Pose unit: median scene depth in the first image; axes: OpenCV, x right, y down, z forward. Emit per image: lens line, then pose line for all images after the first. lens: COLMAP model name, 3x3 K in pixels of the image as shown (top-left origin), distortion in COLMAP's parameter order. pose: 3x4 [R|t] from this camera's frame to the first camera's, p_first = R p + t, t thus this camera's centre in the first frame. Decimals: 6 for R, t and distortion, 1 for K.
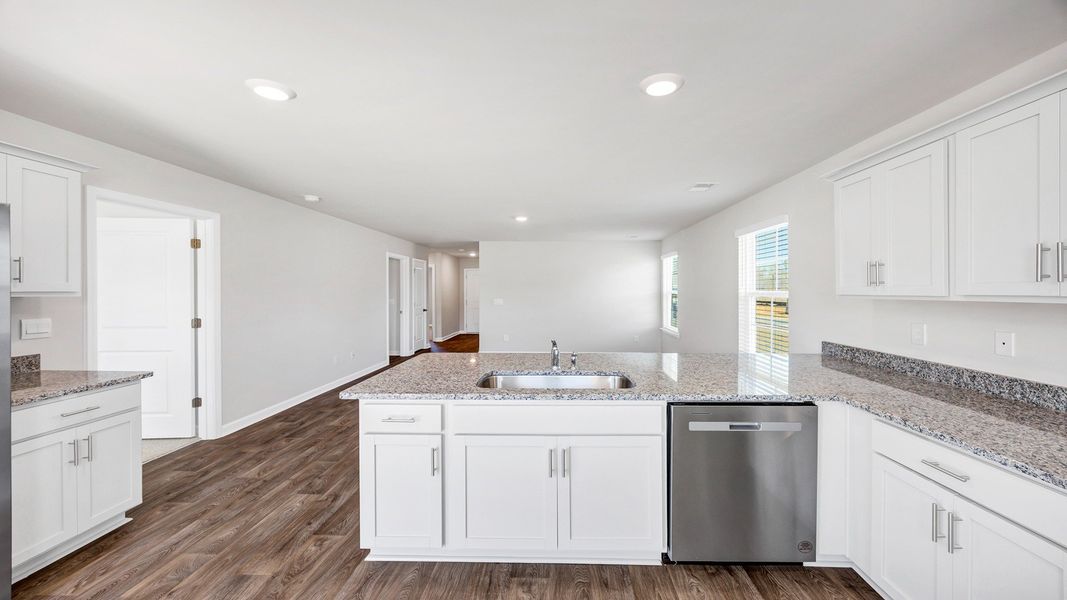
lens RADIAL K [[416.3, 0, 544.8], [0, 416.3, 296.3], [0, 0, 1]] dist [-0.007271, 0.000120]
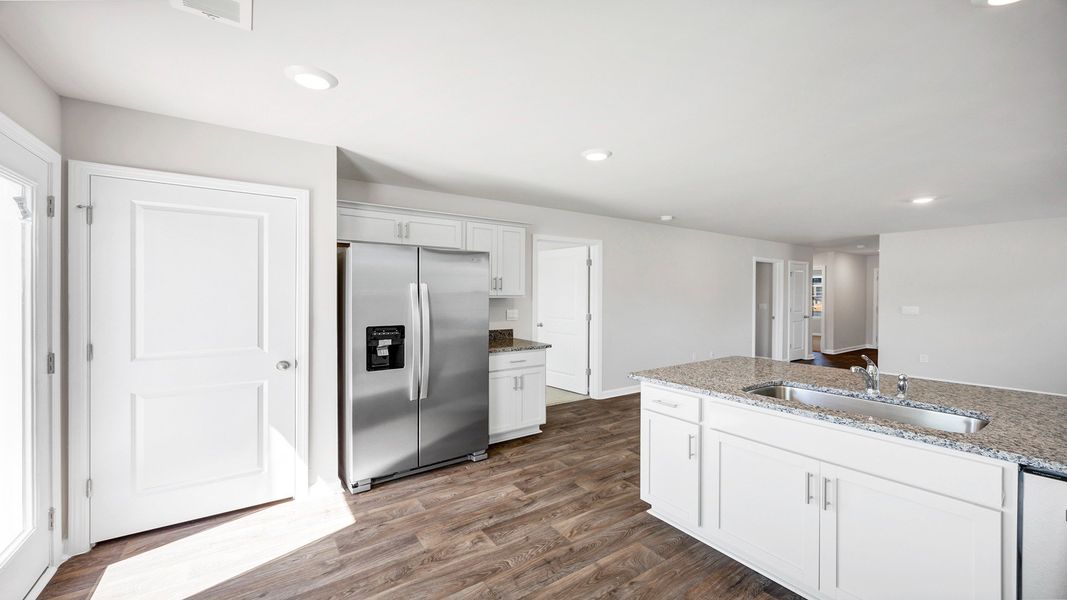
lens RADIAL K [[416.3, 0, 538.3], [0, 416.3, 300.8], [0, 0, 1]] dist [-0.007271, 0.000120]
pose [[0.583134, 0.014065, -0.812254, 0.347011], [-0.013788, 0.999877, 0.007416, -0.000928], [0.812259, 0.006875, 0.583257, 0.002331]]
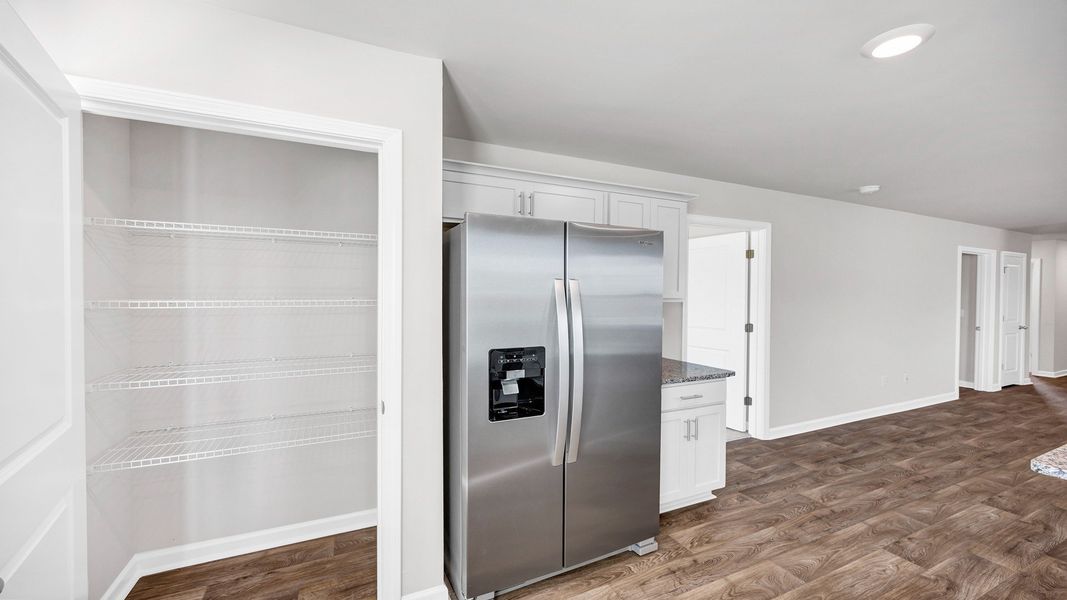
lens RADIAL K [[416.3, 0, 543.2], [0, 416.3, 301.5], [0, 0, 1]] dist [-0.007271, 0.000120]
pose [[0.460507, 0.008521, -0.887615, -0.204364], [-0.011972, 0.999923, 0.003388, -0.001315], [0.887575, 0.009067, 0.460574, 0.037737]]
